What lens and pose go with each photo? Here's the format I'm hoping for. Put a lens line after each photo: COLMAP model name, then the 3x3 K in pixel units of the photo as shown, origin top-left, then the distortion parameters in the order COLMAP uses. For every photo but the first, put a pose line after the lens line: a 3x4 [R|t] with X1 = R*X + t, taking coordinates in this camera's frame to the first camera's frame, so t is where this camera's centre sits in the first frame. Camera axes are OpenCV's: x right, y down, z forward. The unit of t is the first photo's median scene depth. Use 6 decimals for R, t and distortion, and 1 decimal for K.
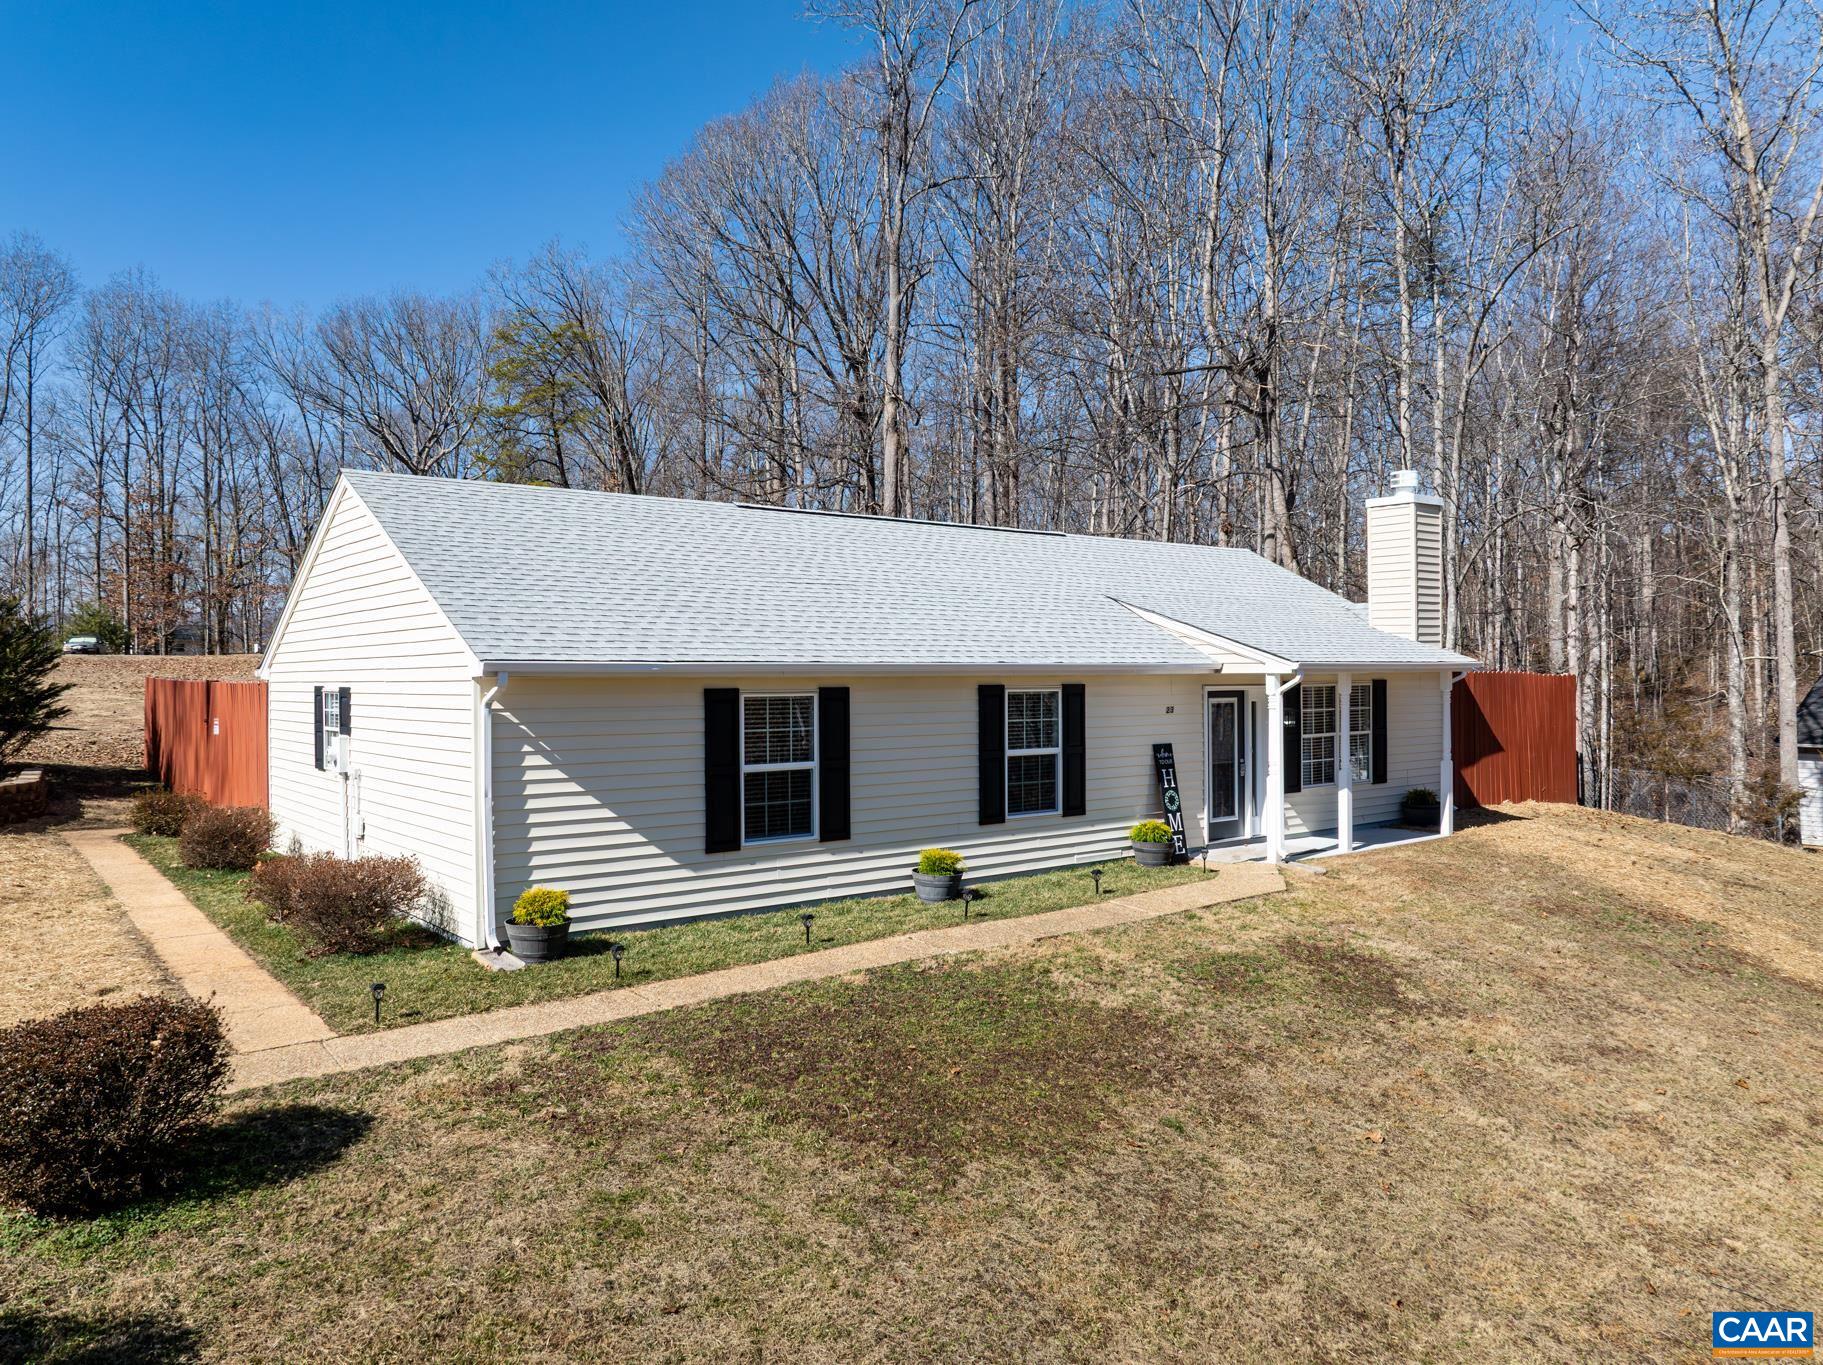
lens RADIAL K [[1254.1, 0, 909.6], [0, 1254.1, 688.8], [0, 0, 1]] dist [-0.033006, -0.000554]
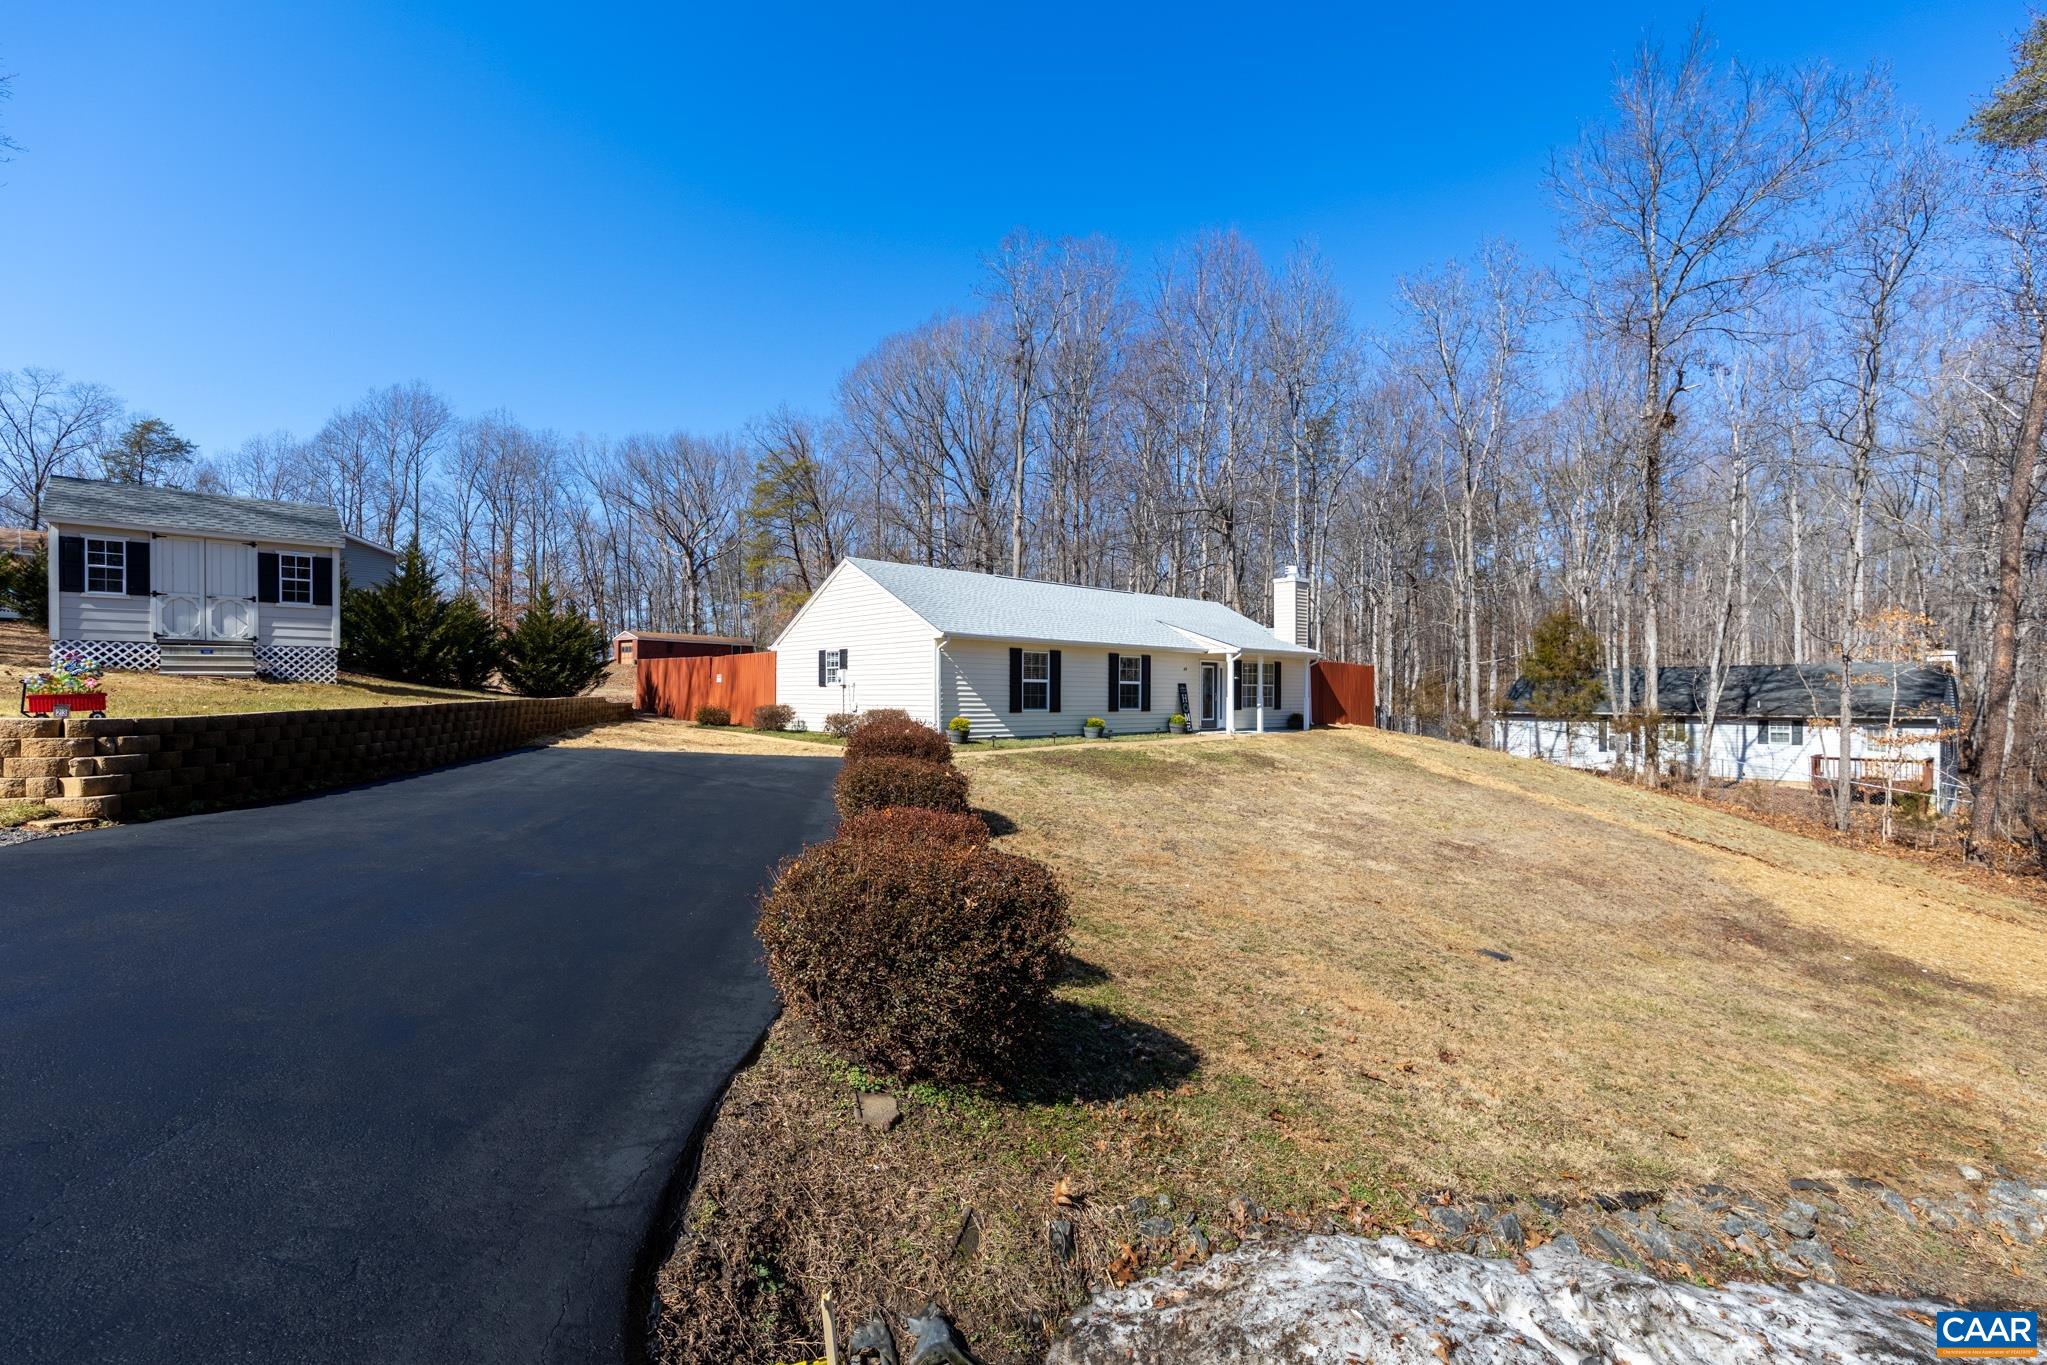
lens RADIAL K [[827.9, 0, 1027.3], [0, 827.9, 678.0], [0, 0, 1]] dist [-0.000626, 0.000214]
pose [[0.998975, 0.017050, 0.041929, -0.140358], [-0.016024, 0.999567, -0.024677, 0.071869], [-0.042331, 0.023980, 0.998816, -0.490479]]
